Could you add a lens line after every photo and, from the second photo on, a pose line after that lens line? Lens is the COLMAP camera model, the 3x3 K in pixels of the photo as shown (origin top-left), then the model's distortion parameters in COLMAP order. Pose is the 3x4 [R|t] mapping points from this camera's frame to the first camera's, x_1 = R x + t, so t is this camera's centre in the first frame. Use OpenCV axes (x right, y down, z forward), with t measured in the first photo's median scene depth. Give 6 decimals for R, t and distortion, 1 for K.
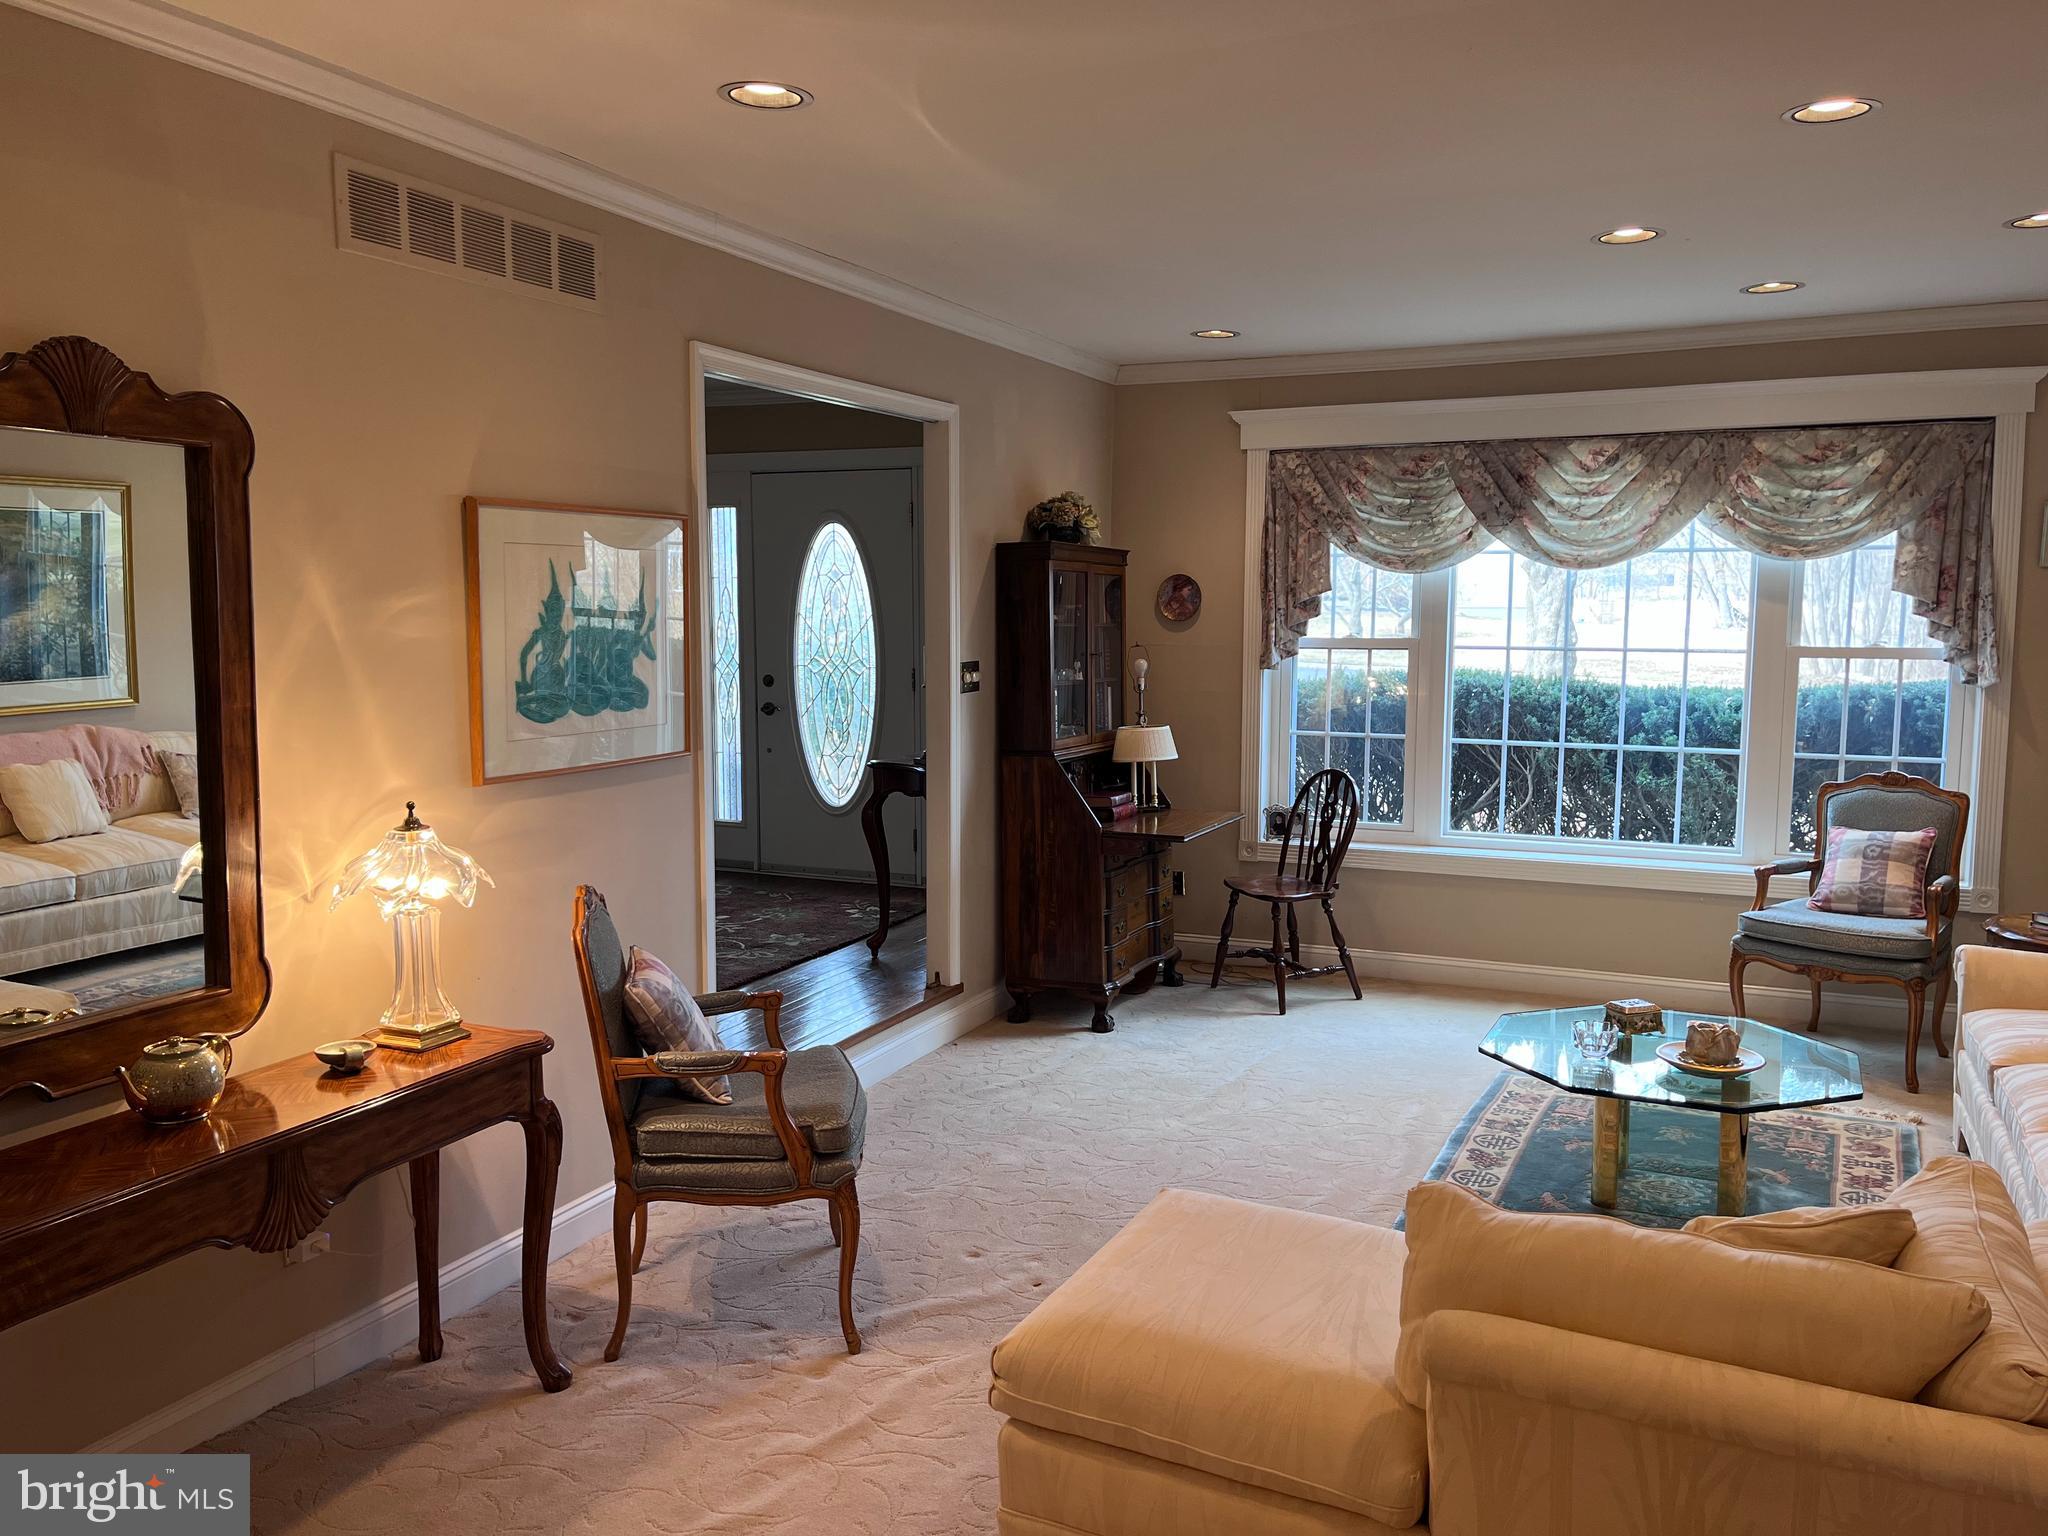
lens RADIAL K [[1547.0, 0, 1023.7], [0, 1547.0, 765.9], [0, 0, 1]] dist [0.067696, -0.080904]
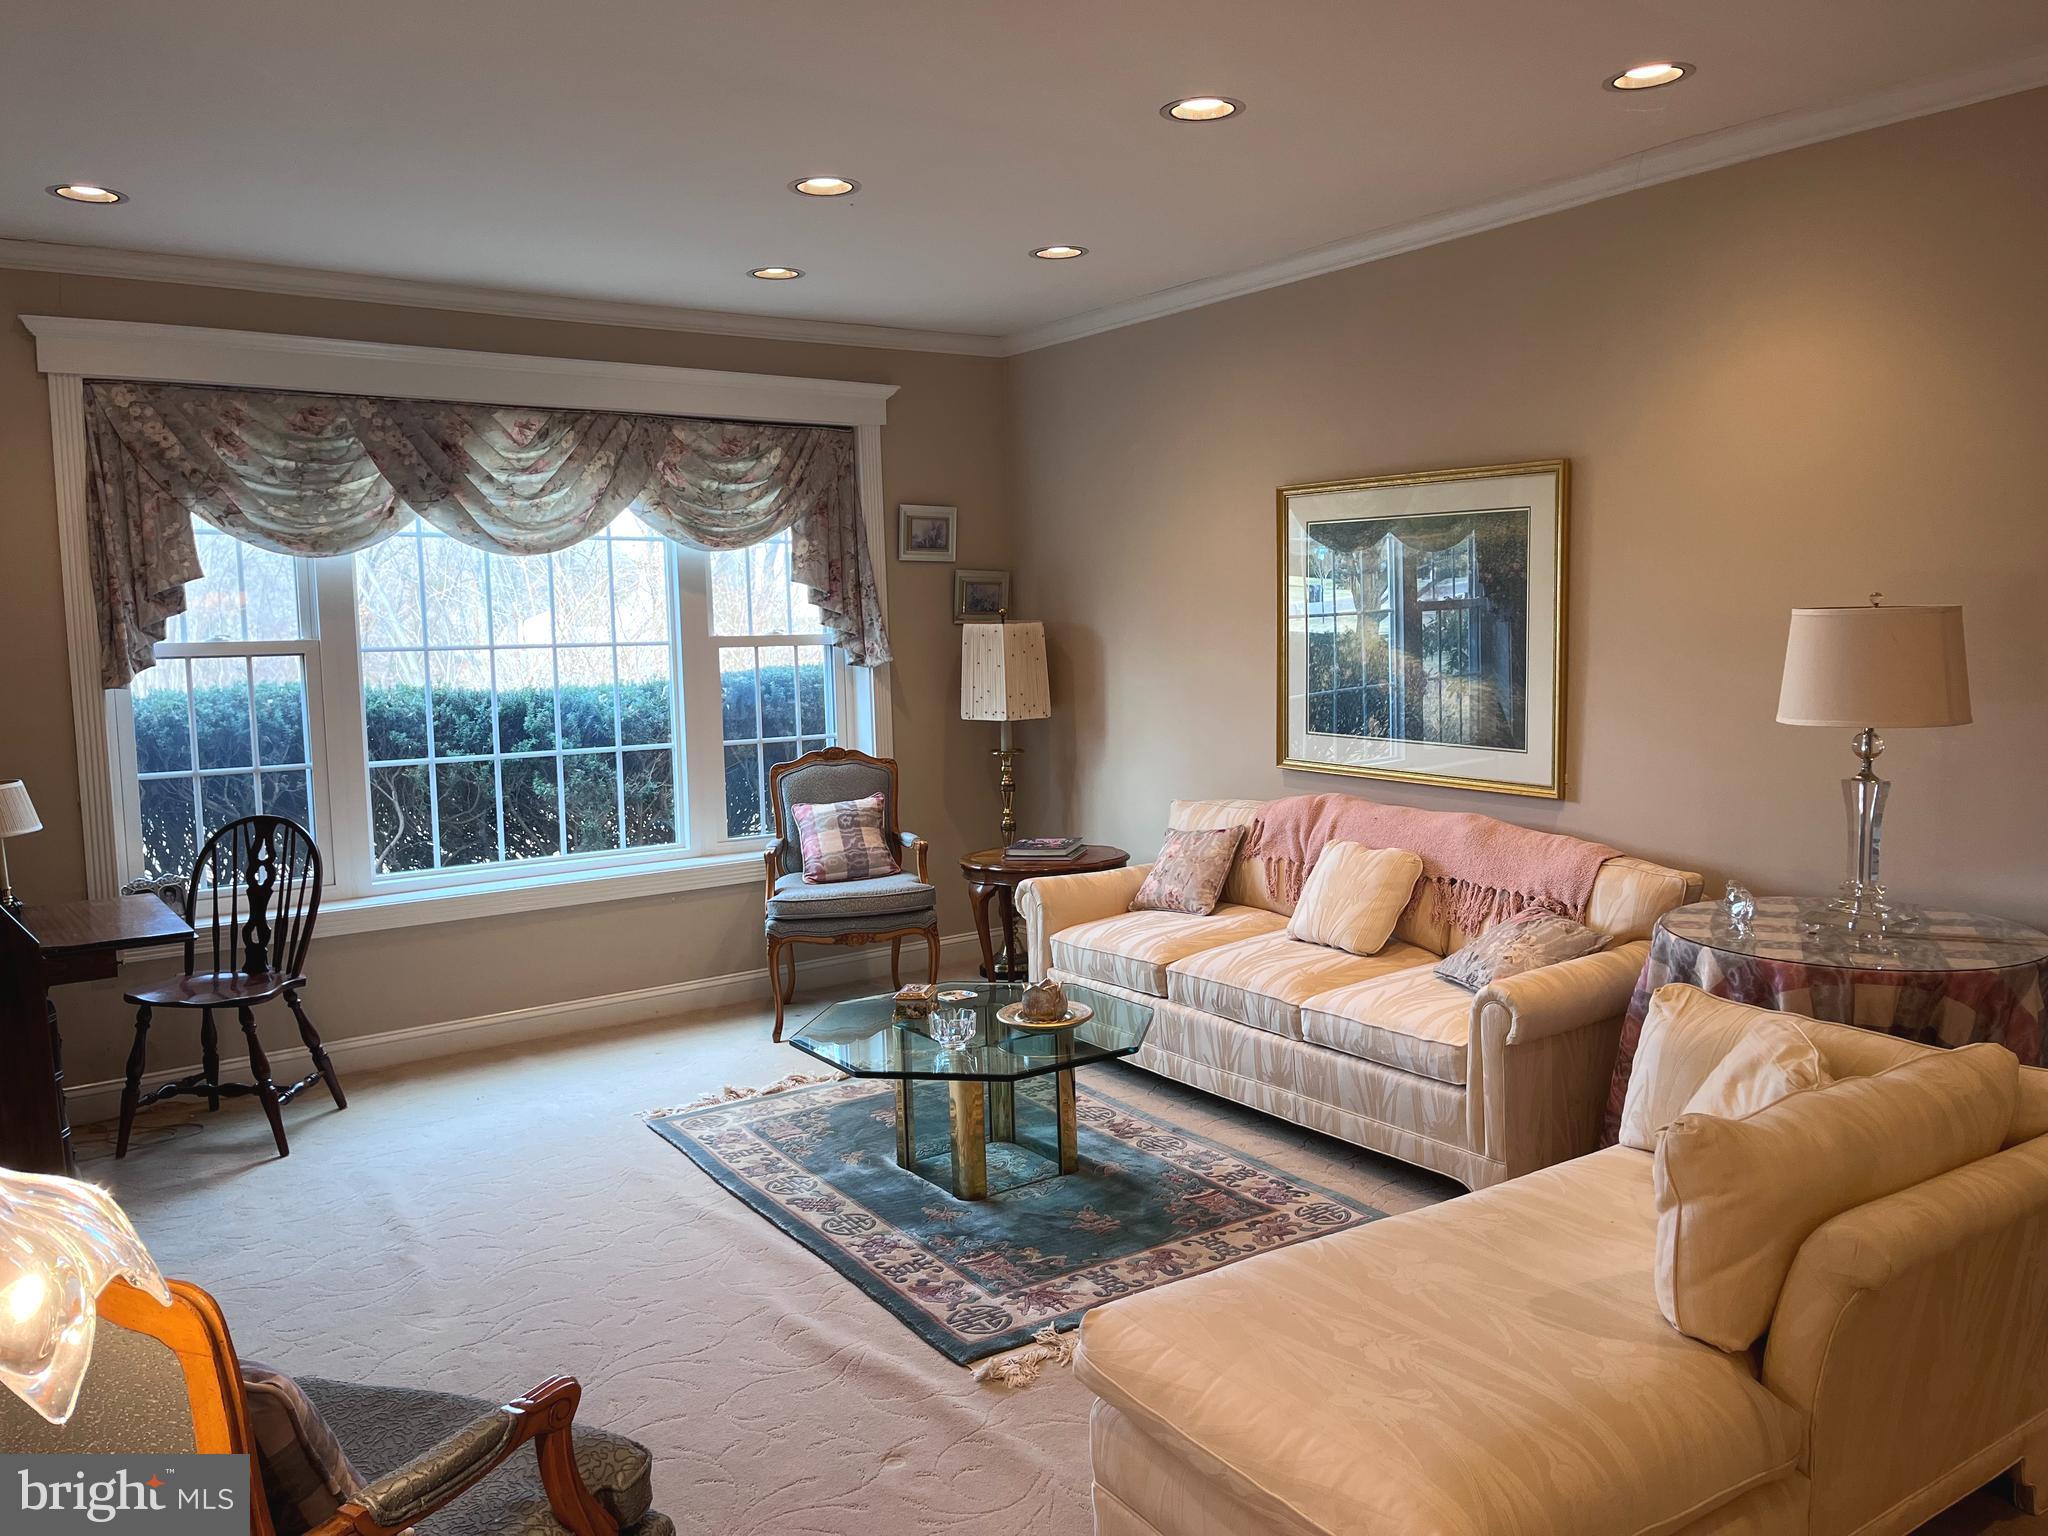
lens RADIAL K [[1547.0, 0, 1039.3], [0, 1547.0, 759.5], [0, 0, 1]] dist [0.067696, -0.080904]
pose [[0.497304, -0.091353, 0.862753, -0.270759], [0.111343, 0.992938, 0.040958, -0.014272], [-0.860402, 0.075693, 0.503964, 0.306262]]
